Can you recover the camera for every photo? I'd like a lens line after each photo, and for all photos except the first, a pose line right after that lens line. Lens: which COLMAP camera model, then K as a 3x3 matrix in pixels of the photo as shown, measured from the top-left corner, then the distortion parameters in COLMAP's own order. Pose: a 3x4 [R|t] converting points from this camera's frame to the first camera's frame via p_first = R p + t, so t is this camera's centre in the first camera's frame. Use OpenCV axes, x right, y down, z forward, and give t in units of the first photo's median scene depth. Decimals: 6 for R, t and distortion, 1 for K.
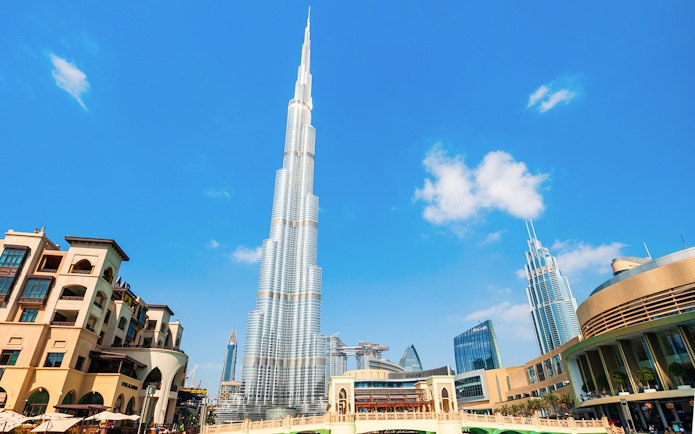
lens RADIAL K [[377.1, 0, 348.6], [0, 377.1, 198.3], [0, 0, 1]] dist [-0.007465, -0.000298]
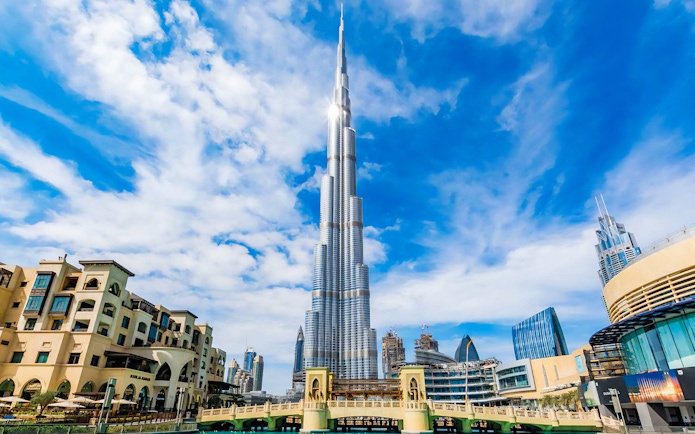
lens RADIAL K [[370.4, 0, 346.4], [0, 370.4, 234.3], [0, 0, 1]] dist [-0.000295, -0.001017]
pose [[0.964853, -0.097700, -0.243952, 0.390620], [0.121101, 0.989180, 0.082811, 0.021001], [0.233222, -0.109444, 0.966245, 0.044712]]
